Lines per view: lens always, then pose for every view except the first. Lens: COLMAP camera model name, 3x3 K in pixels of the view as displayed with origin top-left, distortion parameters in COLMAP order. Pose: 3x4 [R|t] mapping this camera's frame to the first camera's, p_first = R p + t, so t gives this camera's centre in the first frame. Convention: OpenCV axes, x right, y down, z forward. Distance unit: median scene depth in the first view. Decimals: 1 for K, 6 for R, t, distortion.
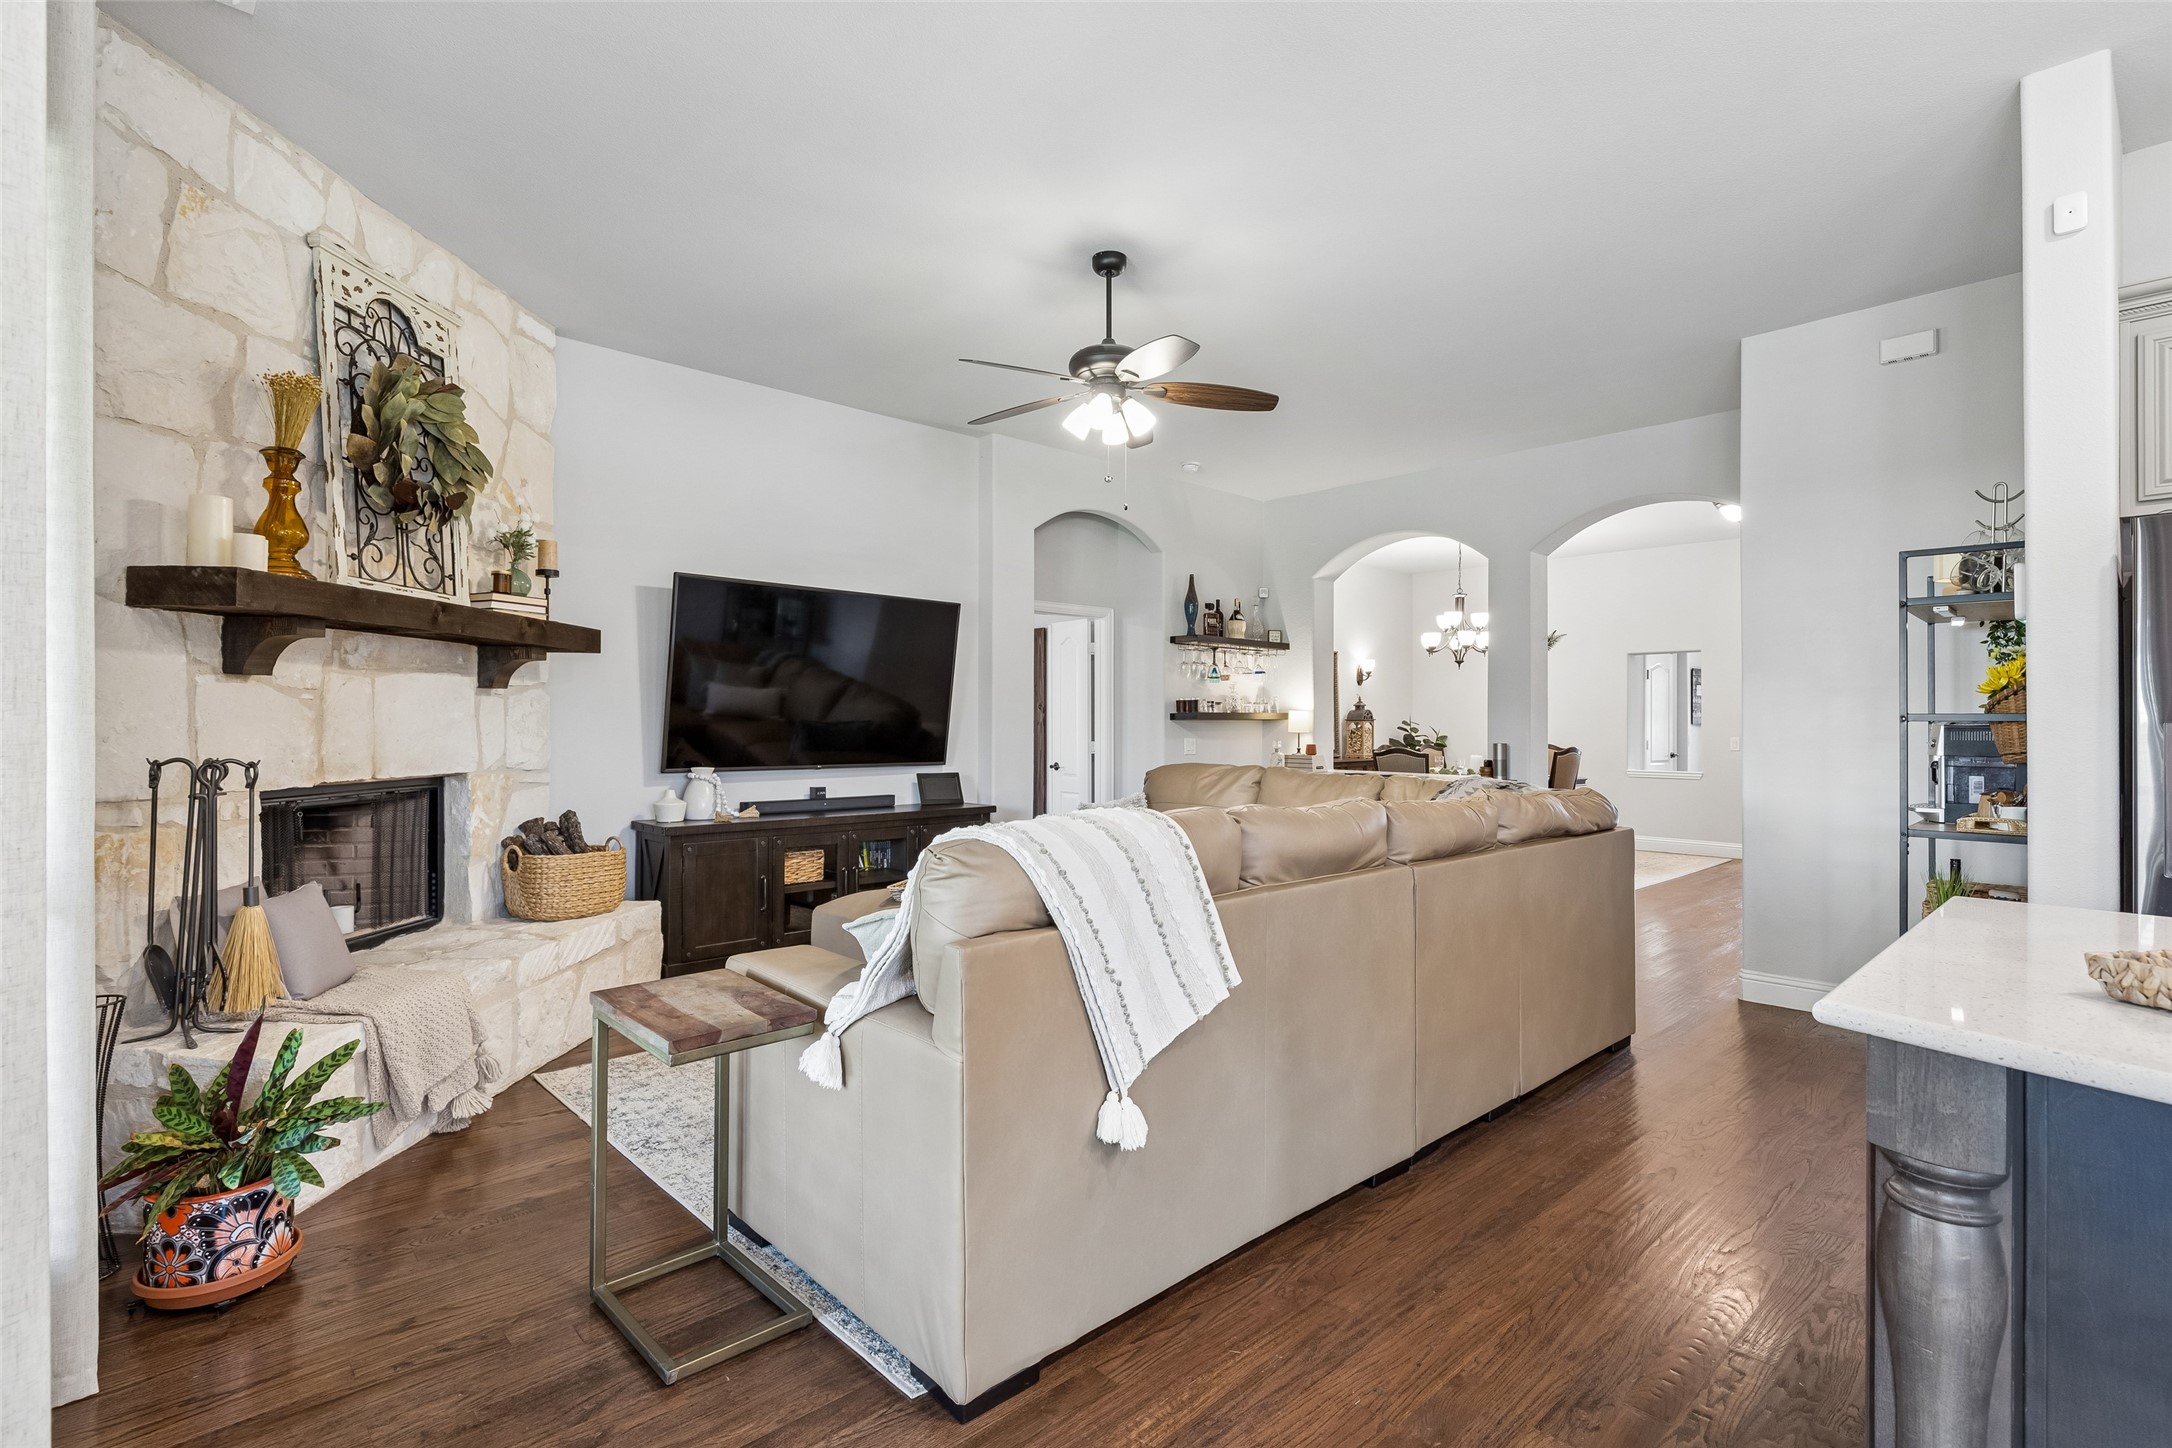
lens RADIAL K [[1033.9, 0, 1098.9], [0, 1033.9, 718.4], [0, 0, 1]] dist [0.001889, 0.000095]
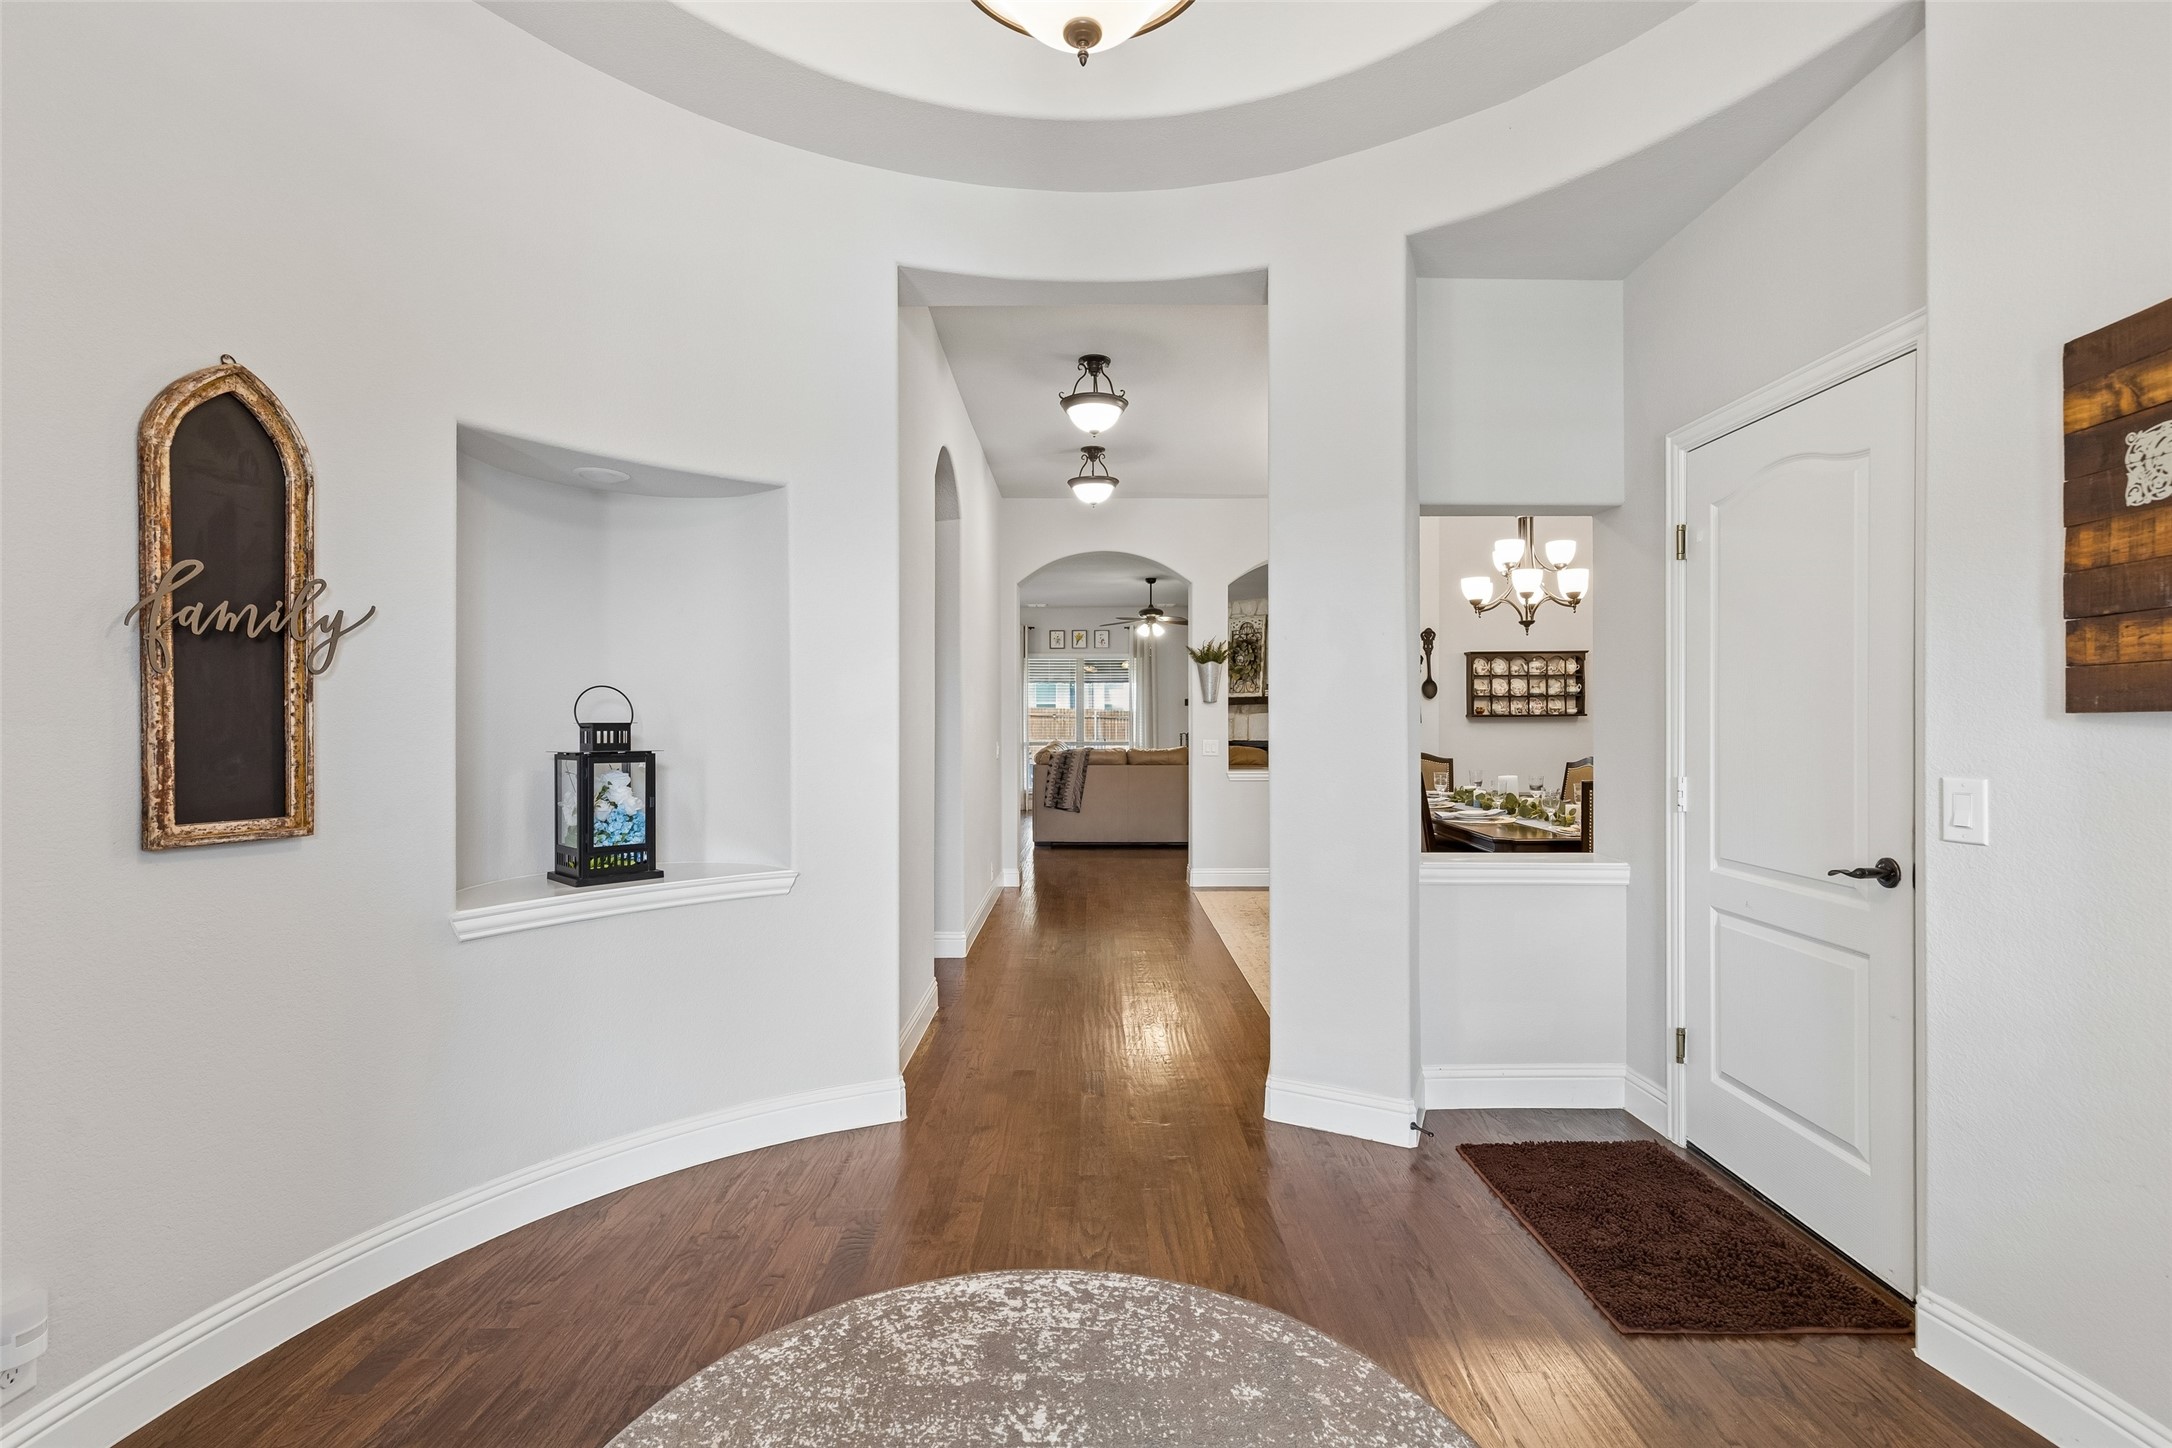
lens RADIAL K [[984.0, 0, 1088.3], [0, 984.0, 719.7], [0, 0, 1]] dist [0.015391, -0.003648]
pose [[-0.687260, -0.007215, -0.726376, 1.528789], [0.003263, 0.999910, -0.013020, 0.015054], [0.726405, -0.011318, -0.687174, 1.928967]]
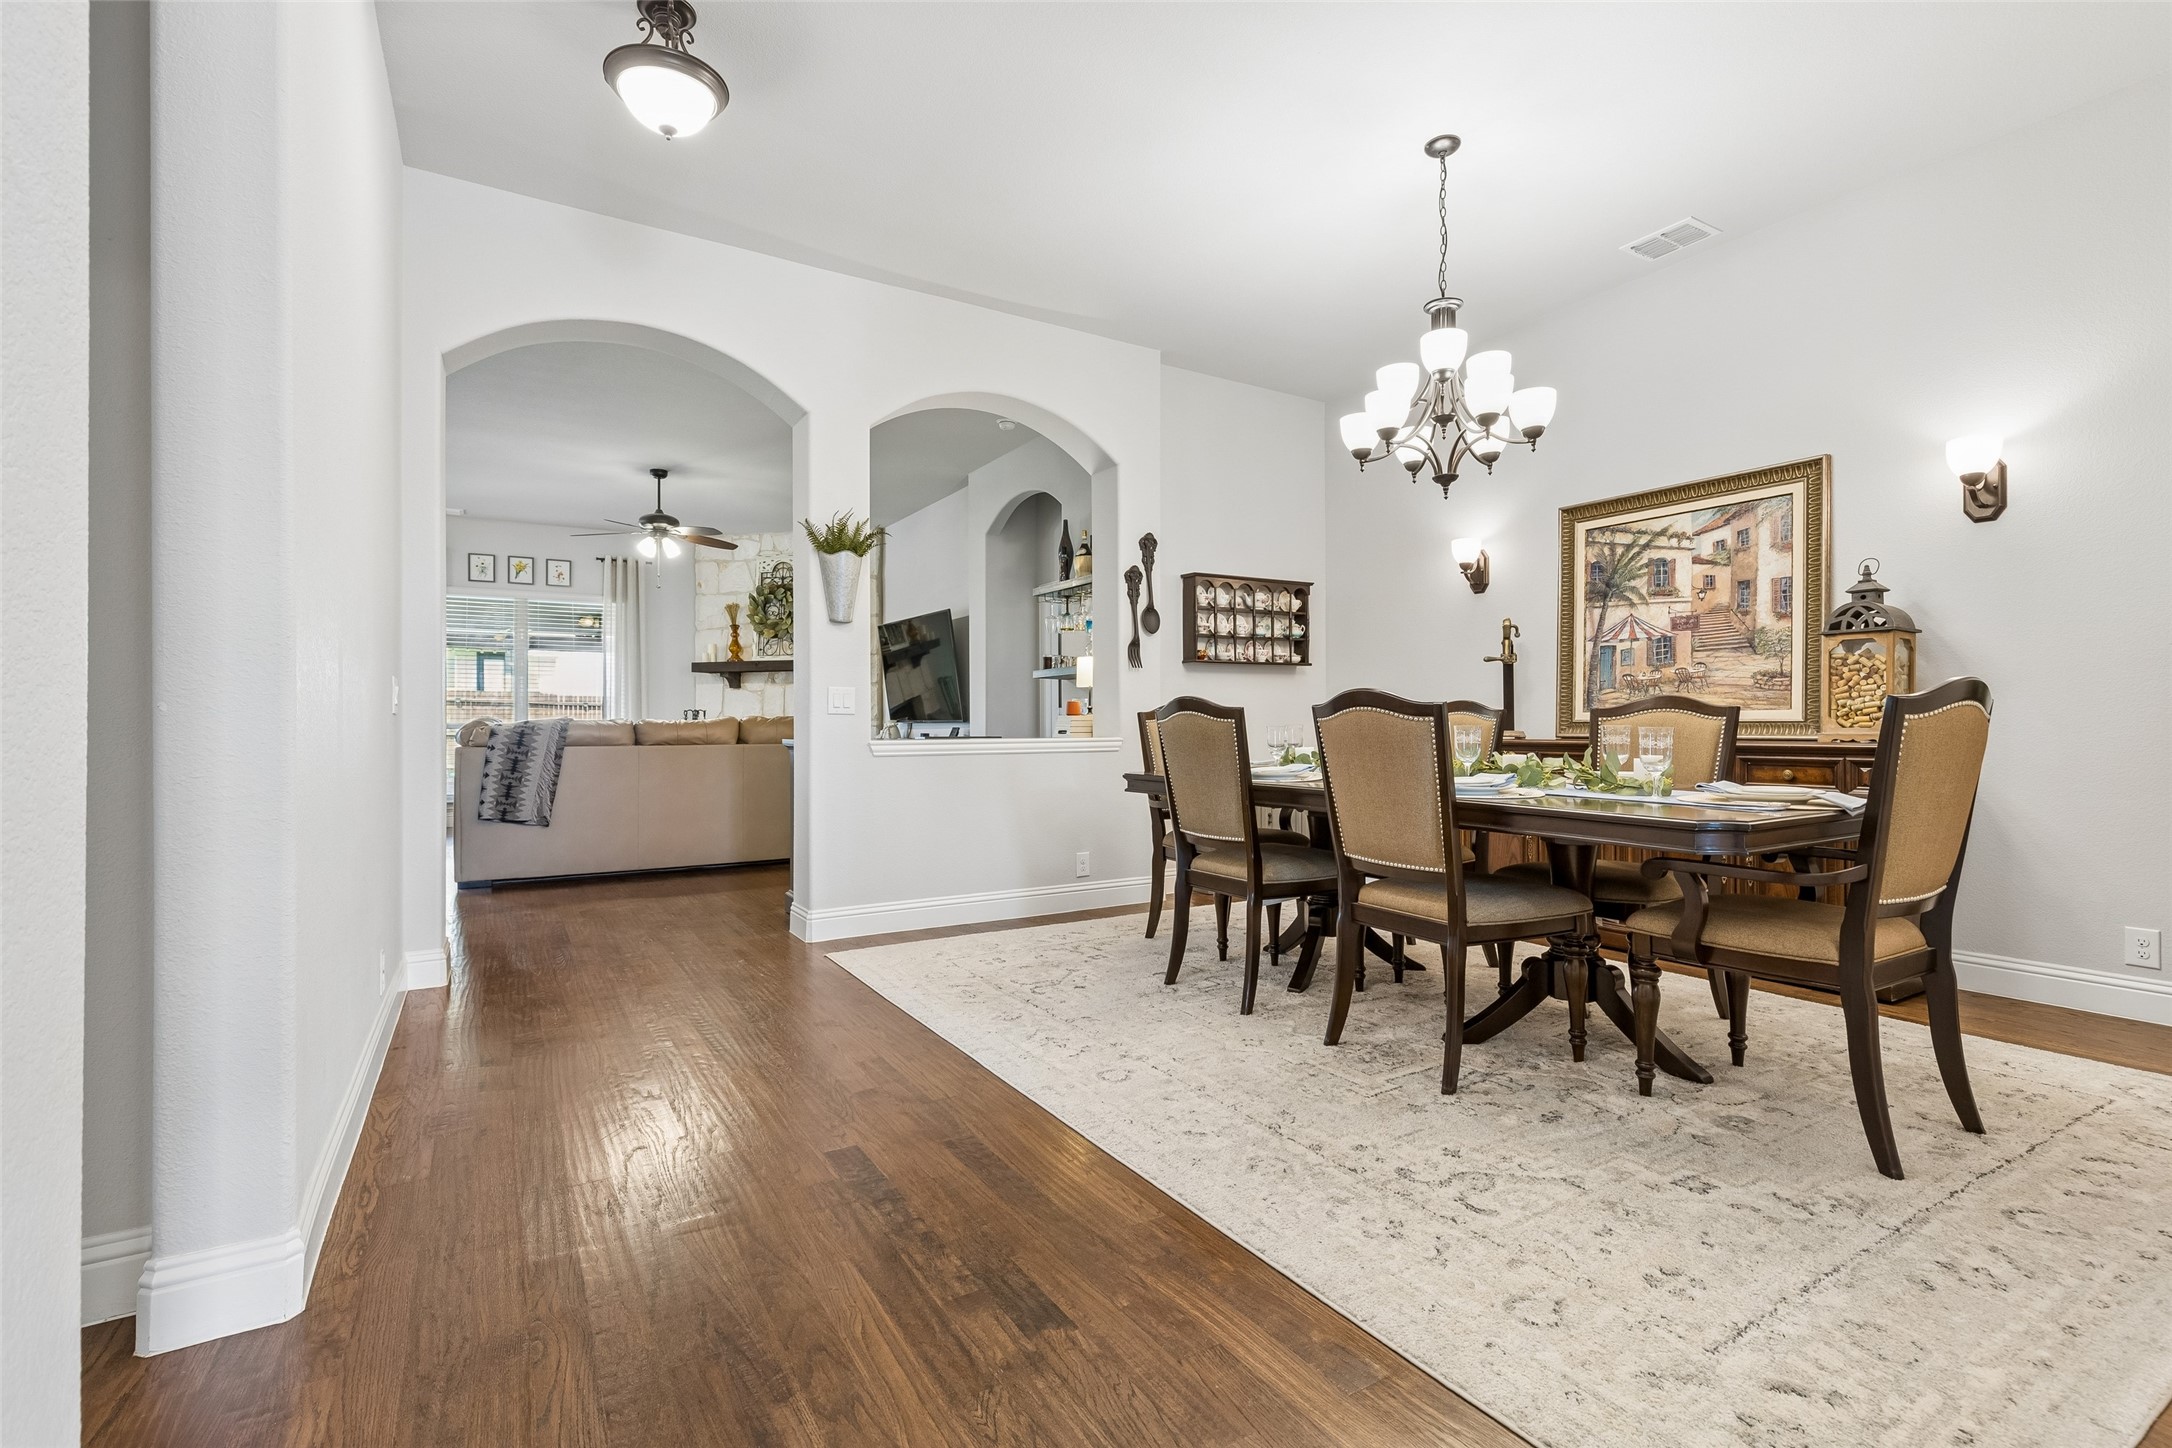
lens RADIAL K [[984.0, 0, 1084.6], [0, 984.0, 718.6], [0, 0, 1]] dist [0.015391, -0.003648]
pose [[-0.213504, -0.010252, -0.976888, 1.176745], [0.007815, 0.999895, -0.012201, 0.059637], [0.976911, -0.010240, -0.213401, 1.501059]]
